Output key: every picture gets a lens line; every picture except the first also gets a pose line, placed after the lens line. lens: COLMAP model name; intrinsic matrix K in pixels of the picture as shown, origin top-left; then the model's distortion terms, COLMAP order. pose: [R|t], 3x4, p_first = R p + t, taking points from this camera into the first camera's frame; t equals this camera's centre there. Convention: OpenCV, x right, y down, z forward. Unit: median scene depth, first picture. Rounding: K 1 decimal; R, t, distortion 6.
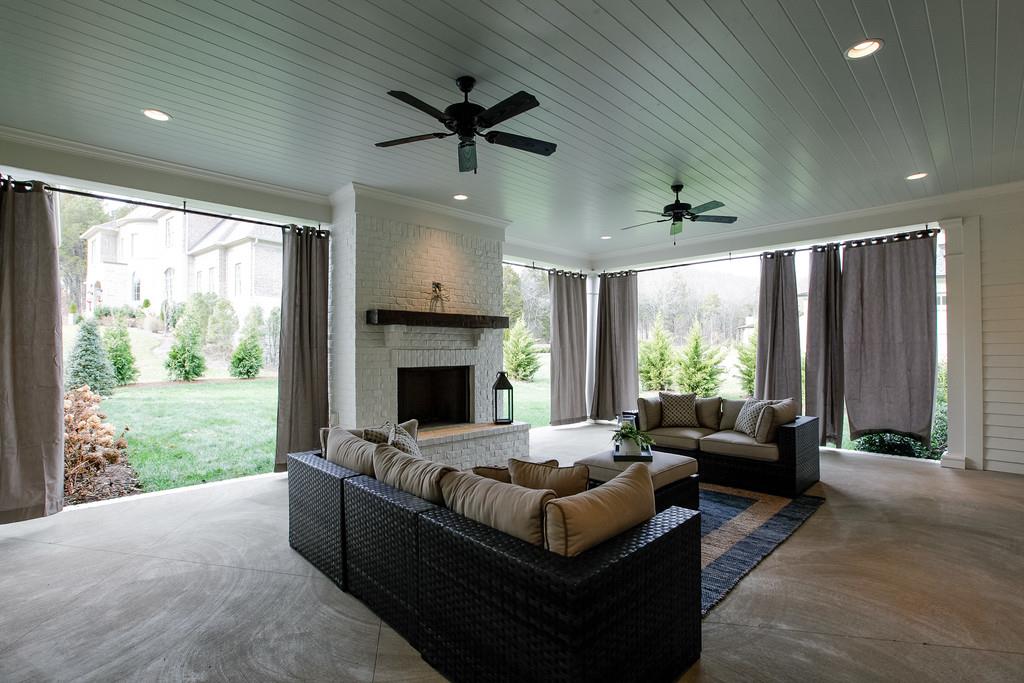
lens RADIAL K [[501.5, 0, 502.4], [0, 501.5, 342.5], [0, 0, 1]] dist [-0.025907, 0.000355]
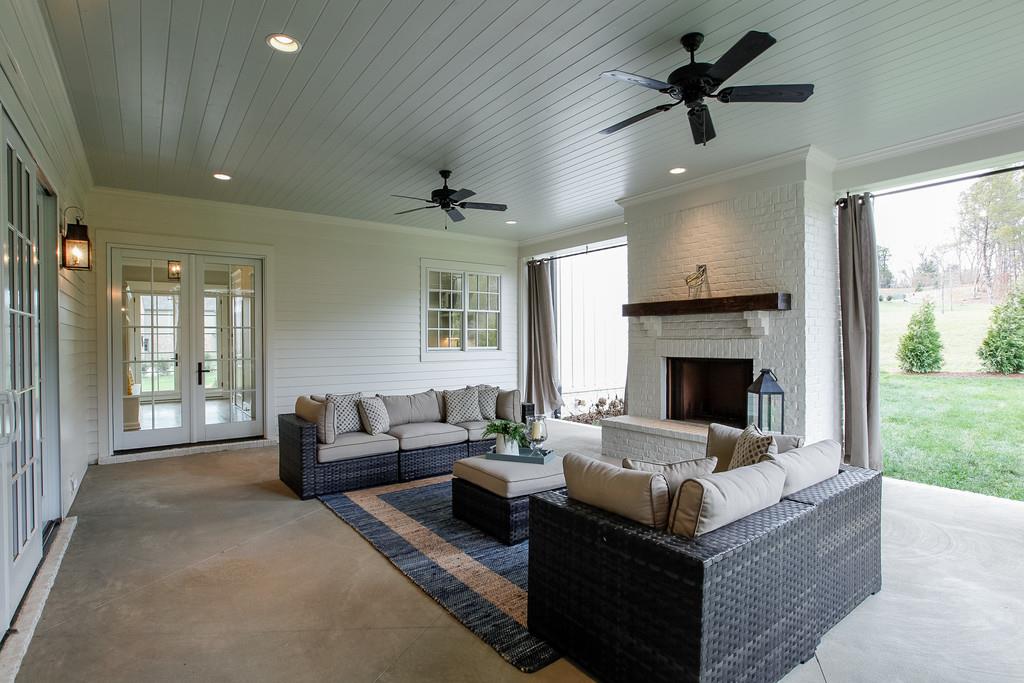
lens RADIAL K [[501.5, 0, 502.4], [0, 501.5, 342.5], [0, 0, 1]] dist [-0.025907, 0.000355]
pose [[-0.157785, 0.014366, -0.987369, 0.855129], [0.016060, 0.999799, 0.011980, 0.003701], [0.987343, -0.013967, -0.157984, 0.818952]]
